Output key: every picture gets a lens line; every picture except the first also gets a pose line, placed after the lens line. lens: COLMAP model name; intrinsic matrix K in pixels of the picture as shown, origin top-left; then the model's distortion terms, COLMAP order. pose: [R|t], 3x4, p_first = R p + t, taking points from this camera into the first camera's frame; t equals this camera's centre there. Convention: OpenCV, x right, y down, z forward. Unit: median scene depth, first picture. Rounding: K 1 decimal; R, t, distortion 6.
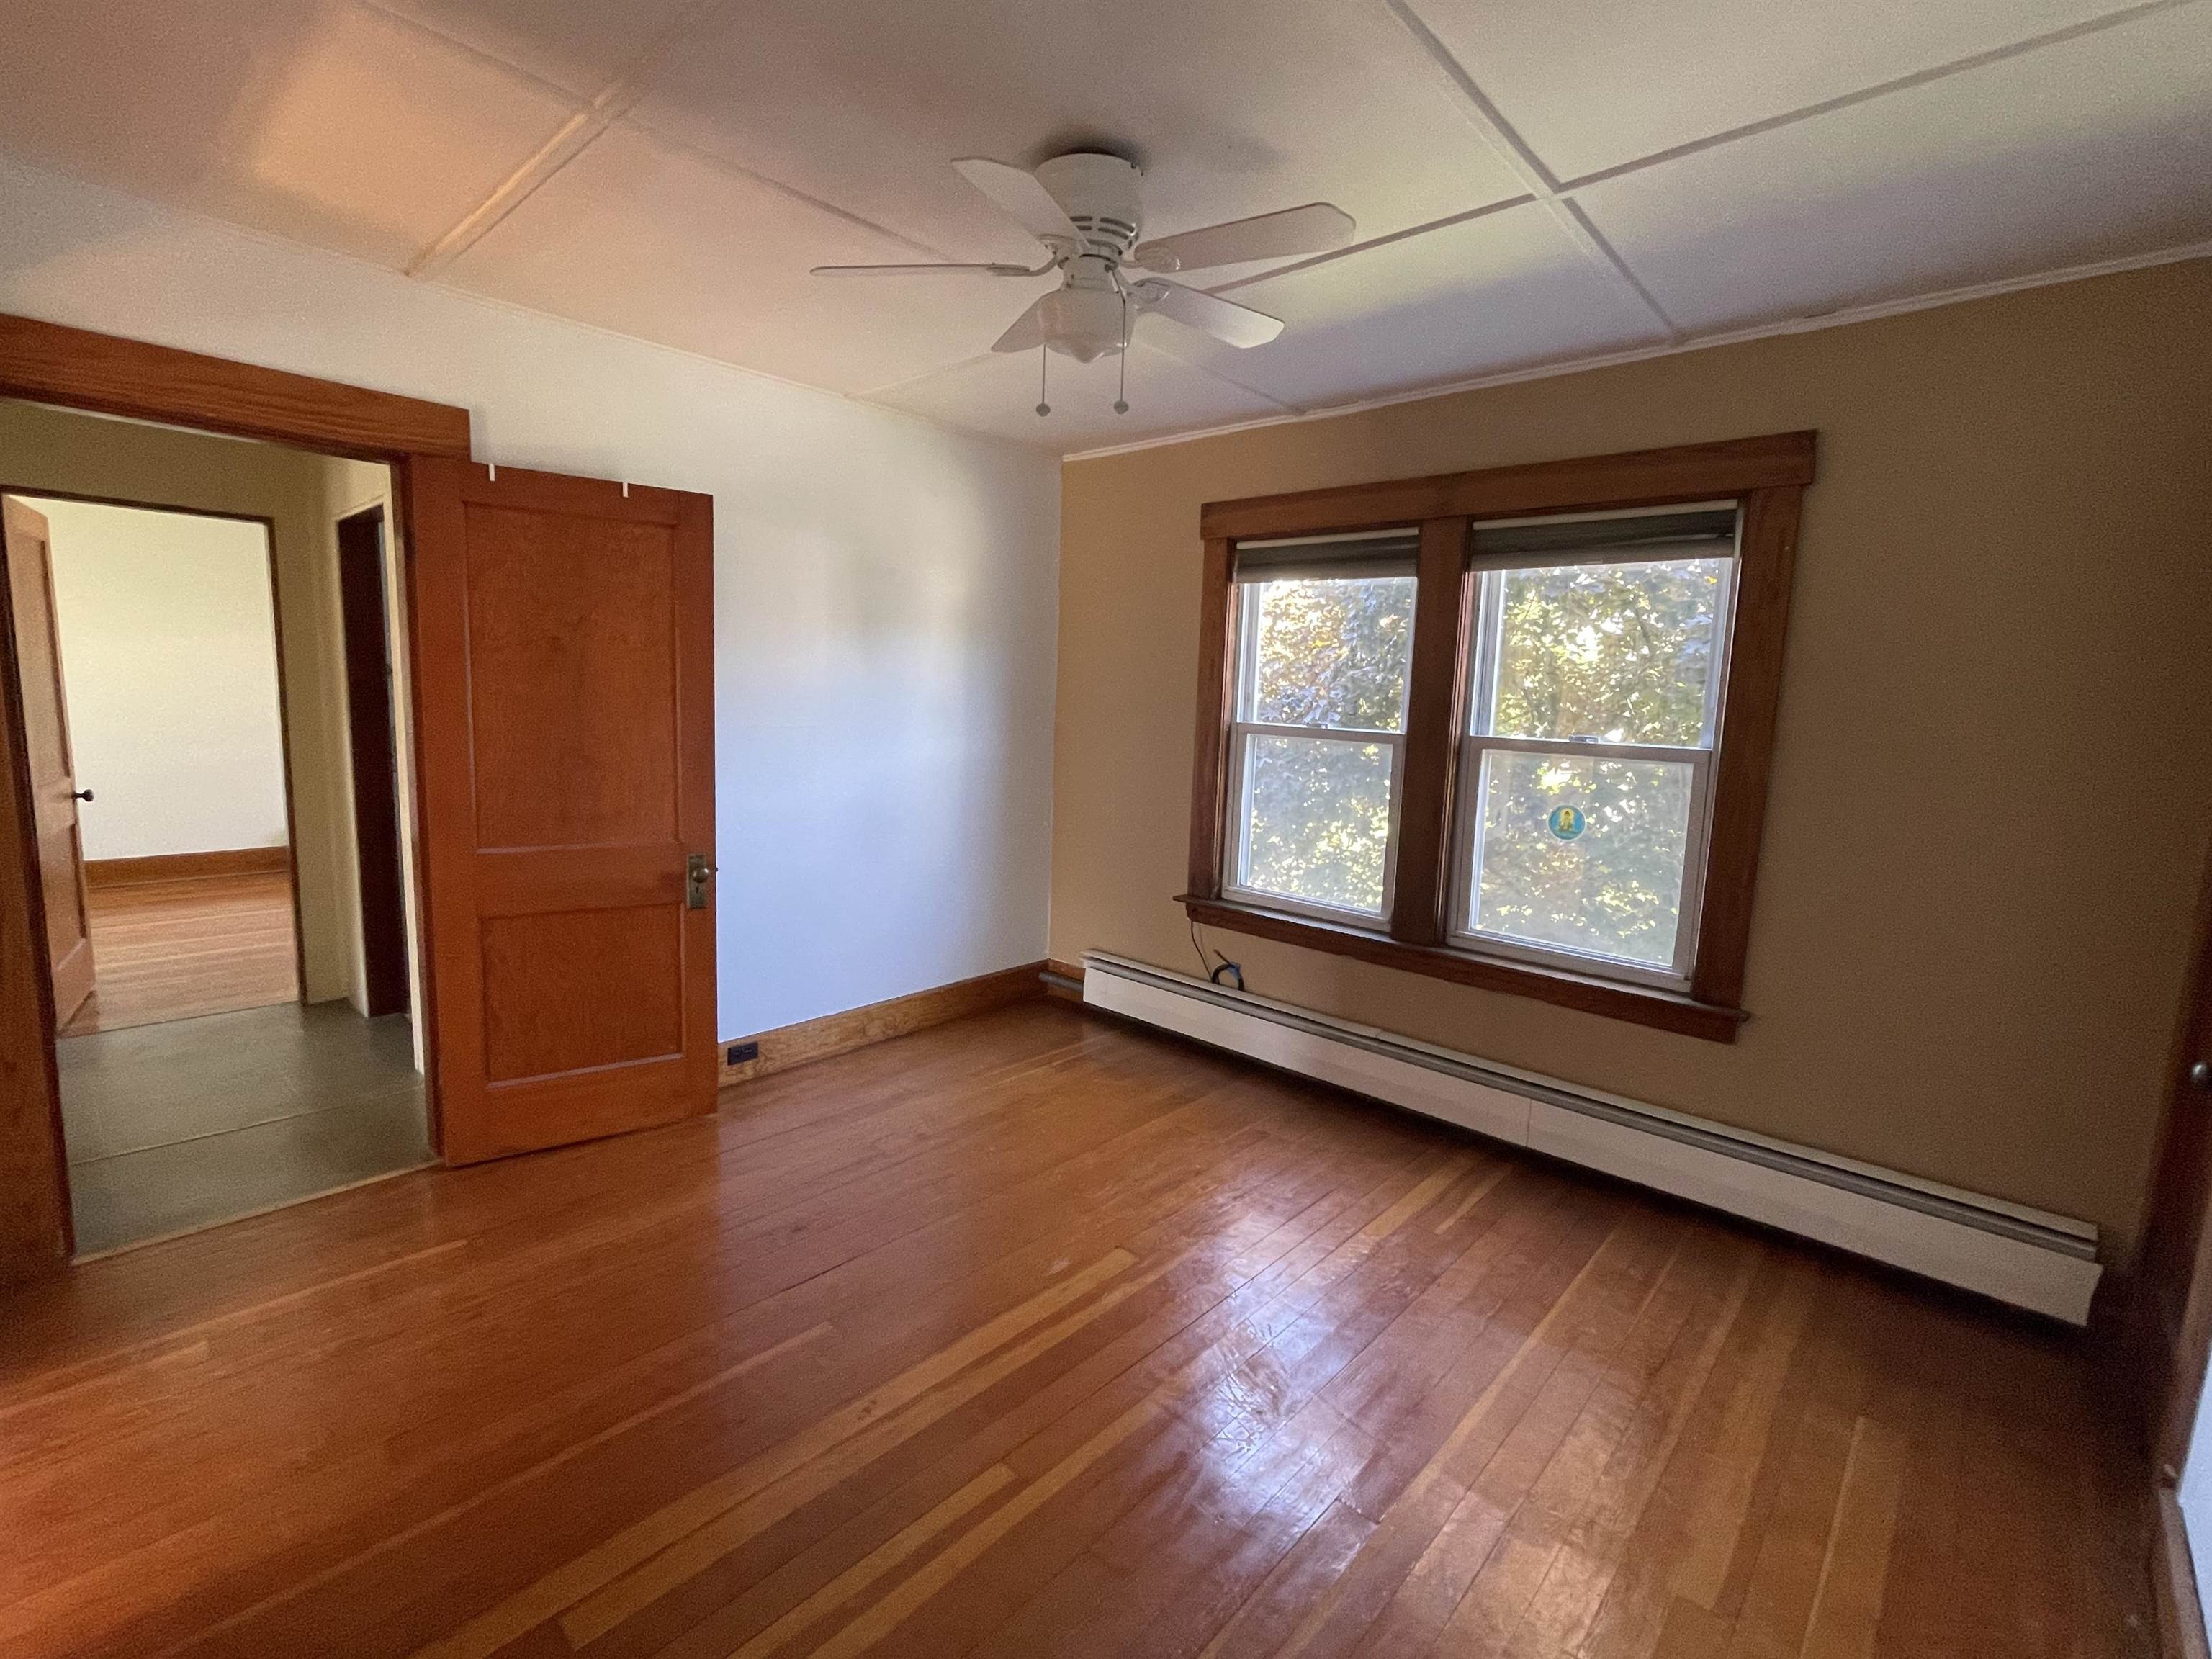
lens RADIAL K [[987.2, 0, 1074.8], [0, 987.2, 822.9], [0, 0, 1]] dist [-0.003586, 0.002877]
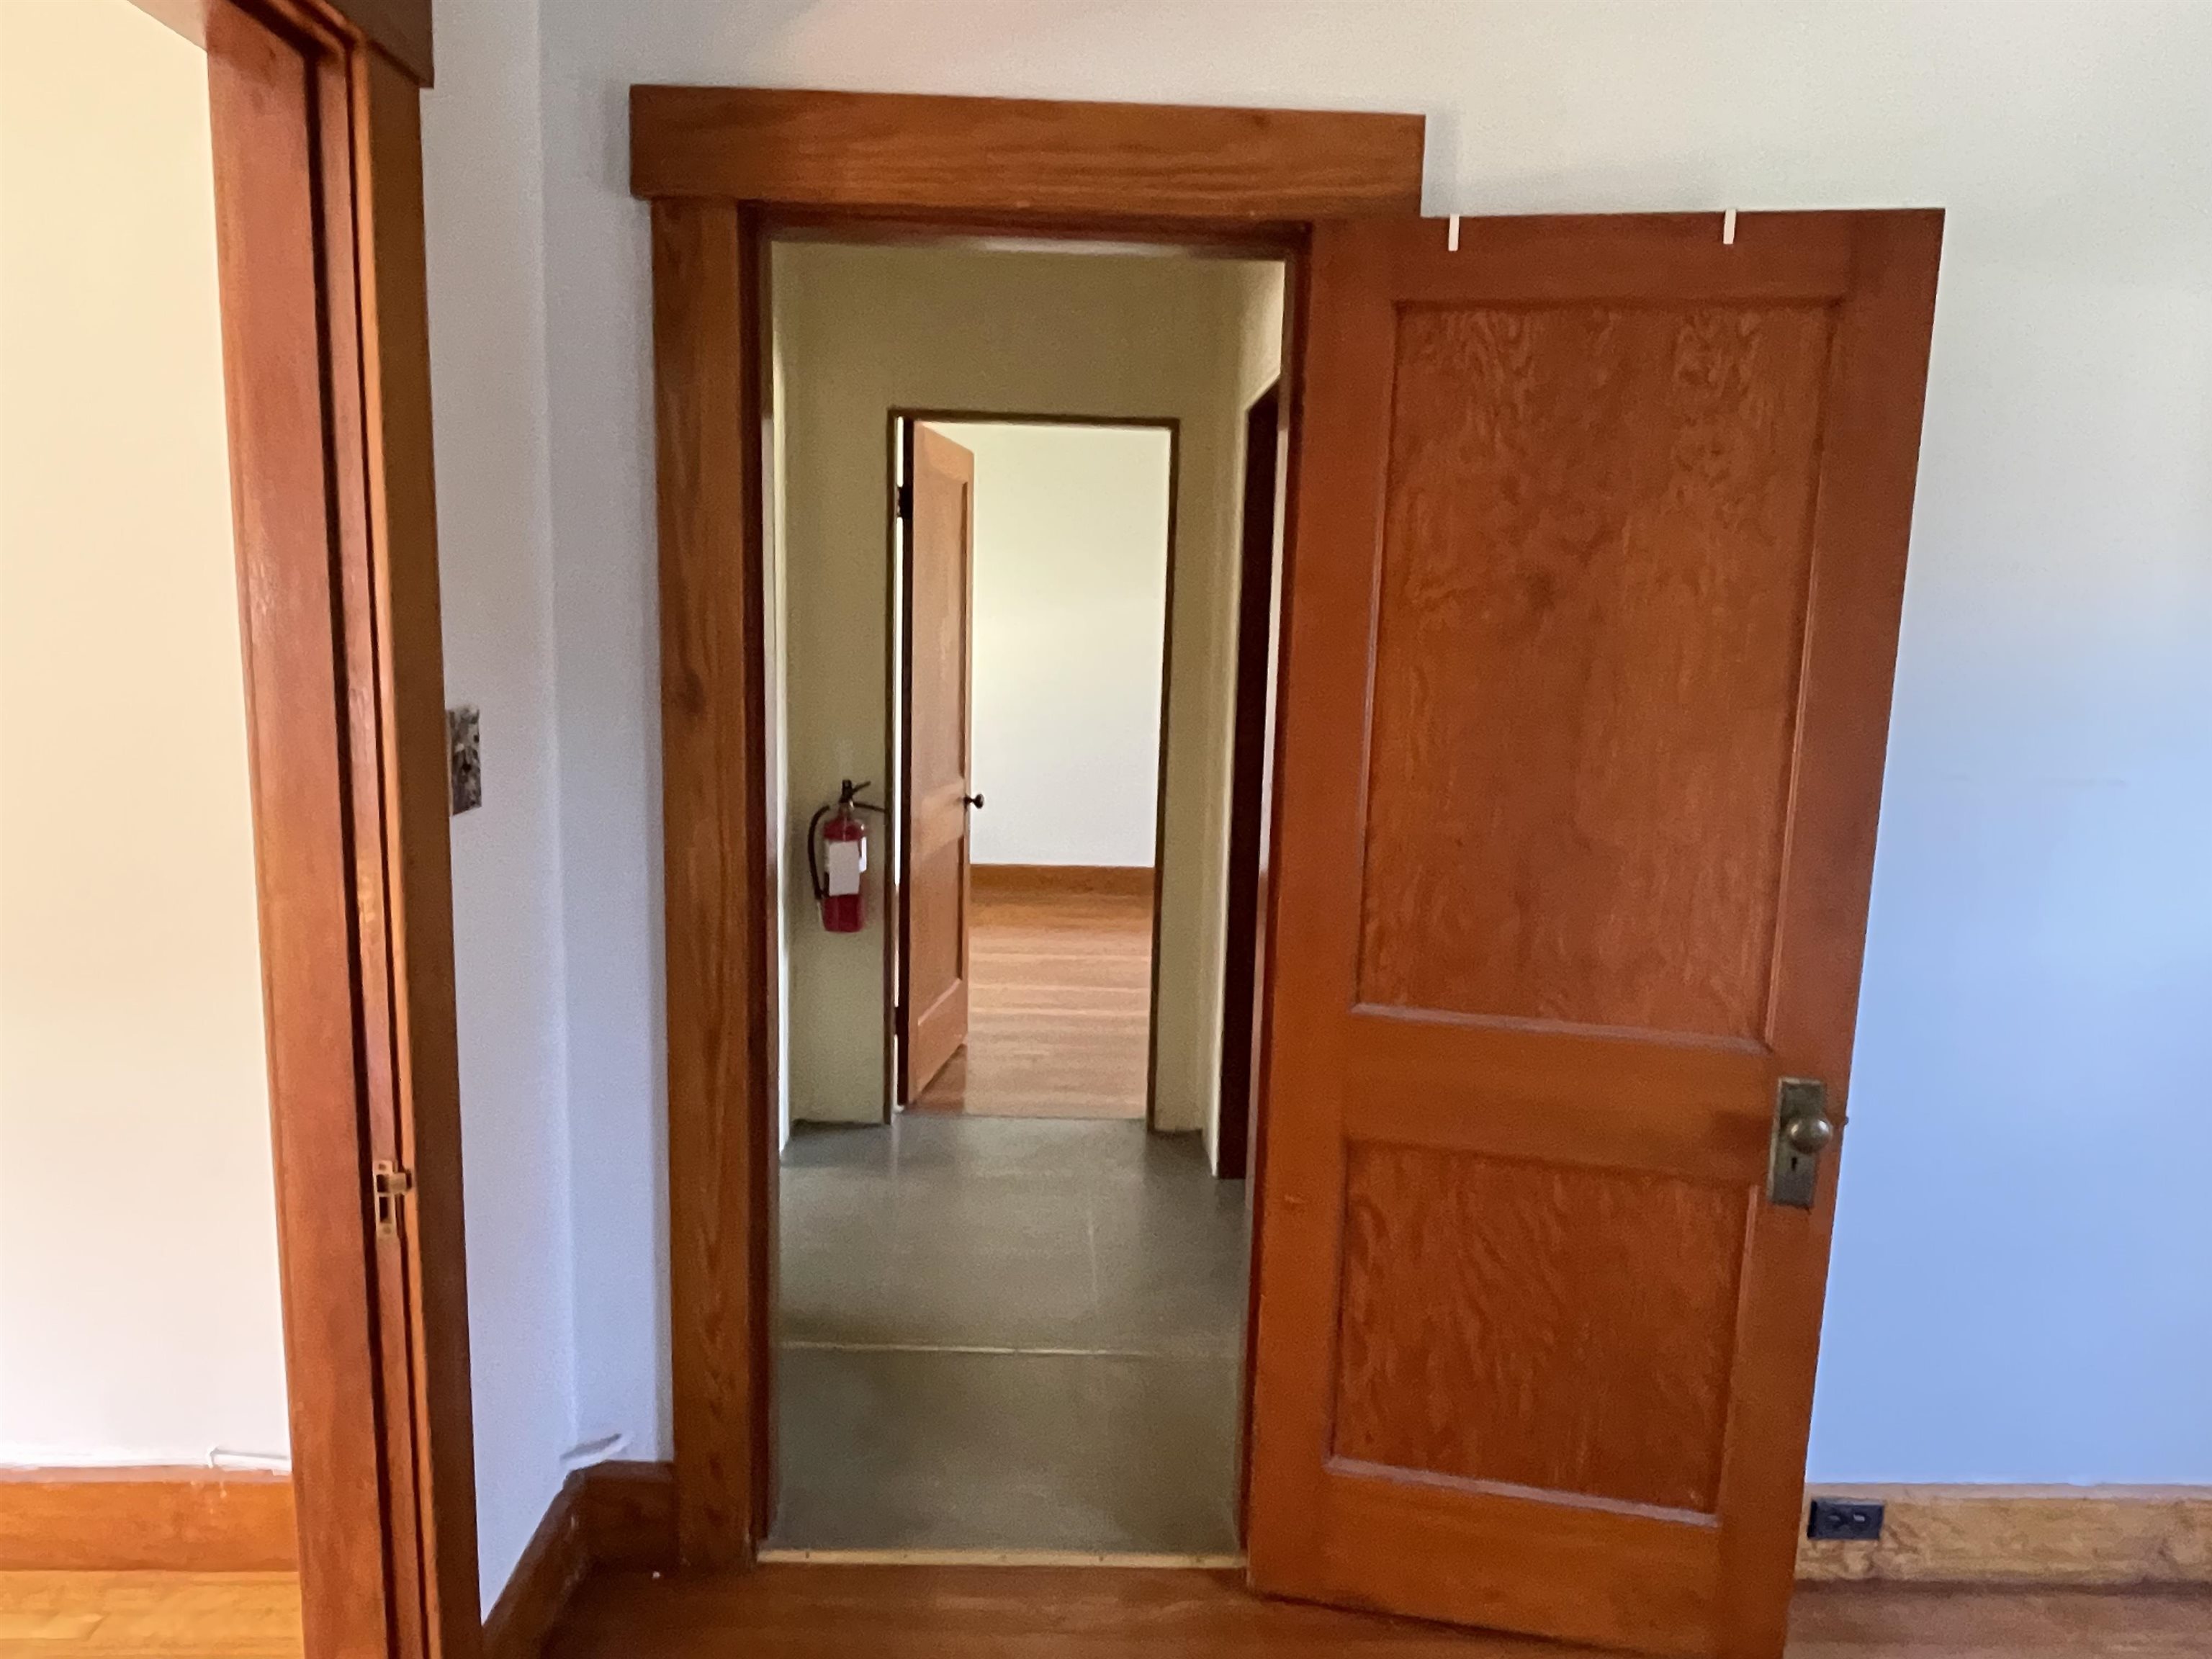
lens RADIAL K [[1409.3, 0, 1097.2], [0, 1409.3, 830.6], [0, 0, 1]] dist [-0.008792, -0.007137]
pose [[0.706774, 0.087900, -0.701957, -0.182660], [-0.093785, 0.995135, 0.030183, -0.063703], [0.701195, 0.044500, 0.711580, 0.353635]]
